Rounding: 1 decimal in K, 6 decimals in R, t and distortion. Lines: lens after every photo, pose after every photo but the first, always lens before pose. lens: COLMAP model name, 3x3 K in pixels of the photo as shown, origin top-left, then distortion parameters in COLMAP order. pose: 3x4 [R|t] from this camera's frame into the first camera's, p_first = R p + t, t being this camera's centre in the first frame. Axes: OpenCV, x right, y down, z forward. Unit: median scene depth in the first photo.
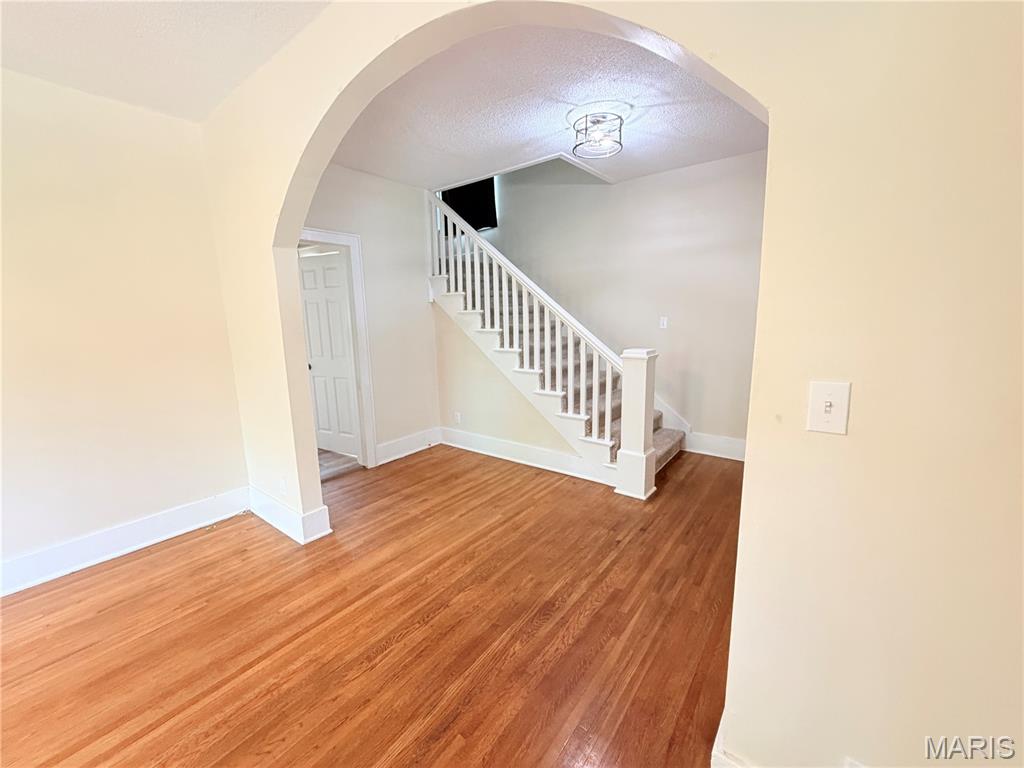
lens RADIAL K [[409.6, 0, 510.6], [0, 409.6, 381.2], [0, 0, 1]] dist [0.001719, 0.000142]
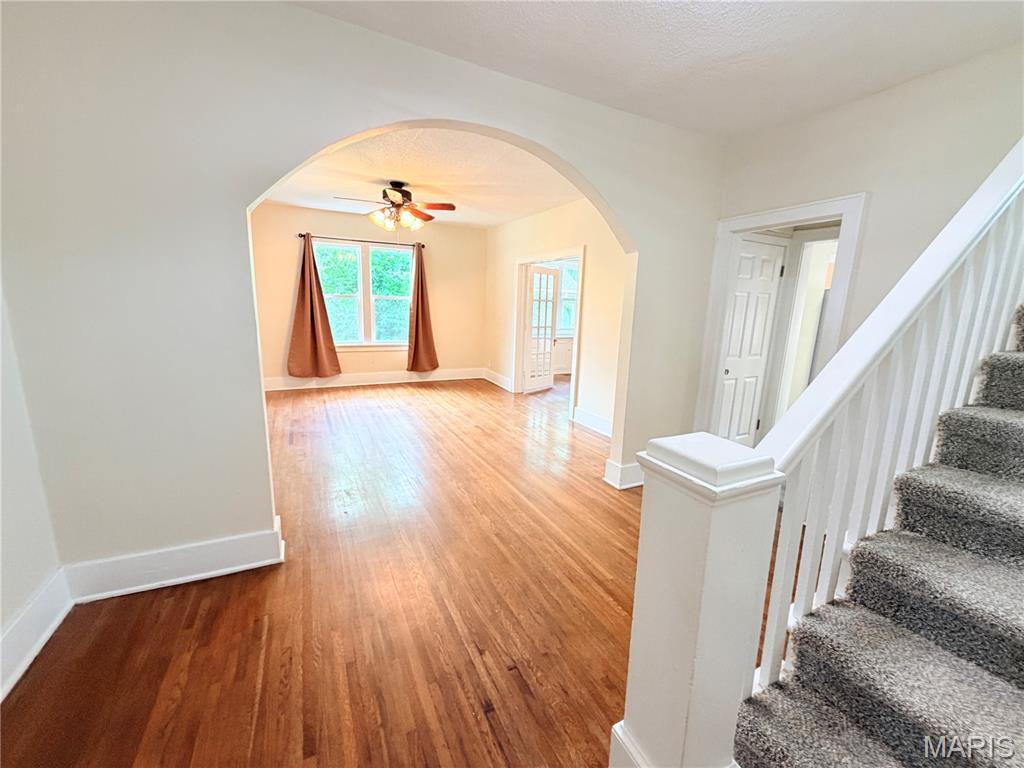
lens RADIAL K [[409.6, 0, 508.4], [0, 409.6, 382.1], [0, 0, 1]] dist [0.001719, 0.000142]
pose [[-0.437497, 0.176237, -0.881780, 0.814572], [-0.165937, 0.947942, 0.271791, -0.230409], [0.883777, 0.265228, -0.385478, 1.271836]]
